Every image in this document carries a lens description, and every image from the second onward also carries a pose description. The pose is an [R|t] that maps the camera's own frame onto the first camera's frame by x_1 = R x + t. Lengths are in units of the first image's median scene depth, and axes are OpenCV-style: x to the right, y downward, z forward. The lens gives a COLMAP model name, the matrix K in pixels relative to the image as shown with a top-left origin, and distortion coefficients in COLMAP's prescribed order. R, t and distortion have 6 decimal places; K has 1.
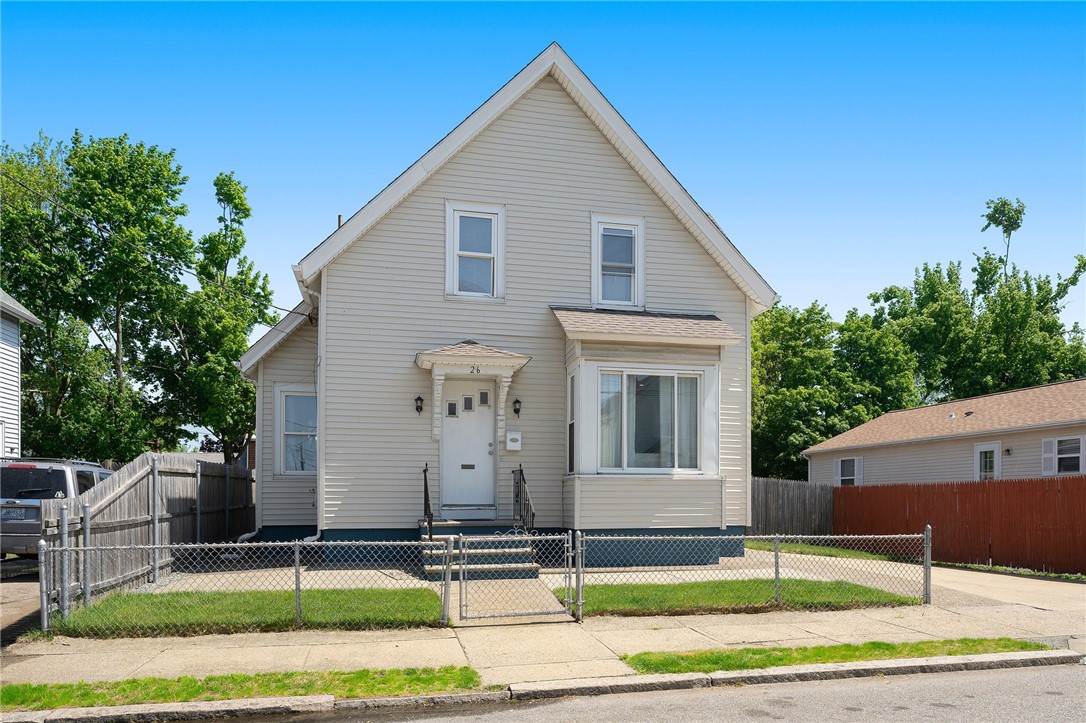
lens RADIAL K [[720.2, 0, 545.3], [0, 720.2, 503.5], [0, 0, 1]] dist [-0.000677, 0.001660]
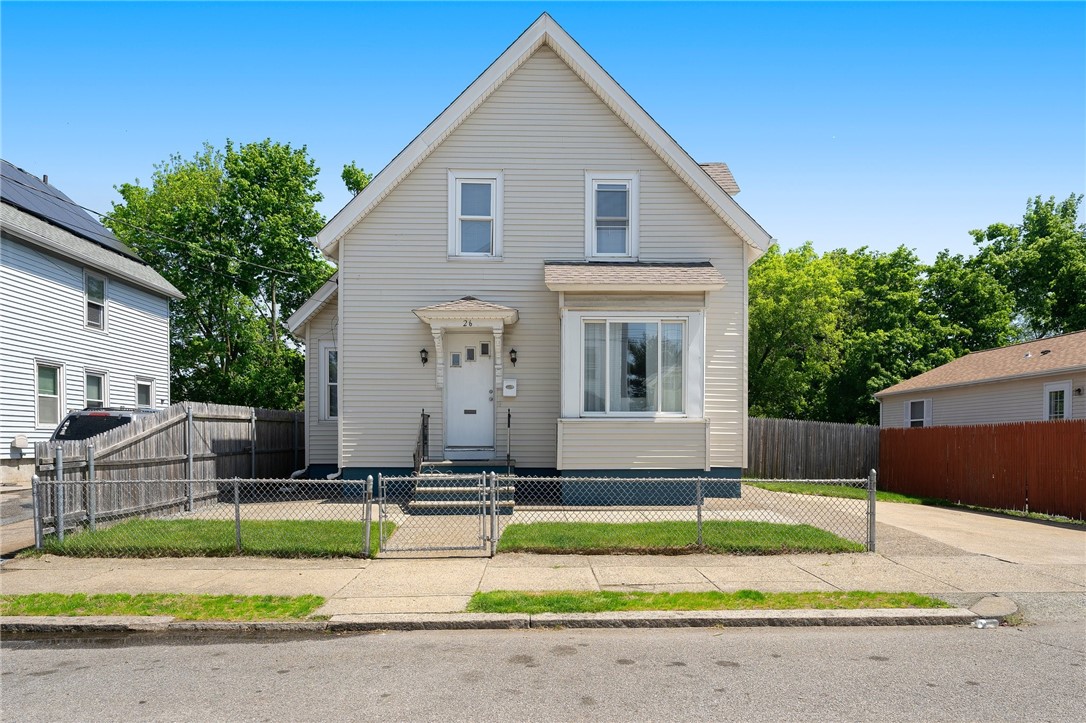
lens RADIAL K [[644.1, 0, 544.4], [0, 644.1, 452.4], [0, 0, 1]] dist [0.000417, 0.000907]
pose [[0.980544, 0.004623, -0.196245, 0.197744], [-0.002225, 0.999920, 0.012438, -0.001629], [0.196287, -0.011760, 0.980476, 0.056022]]
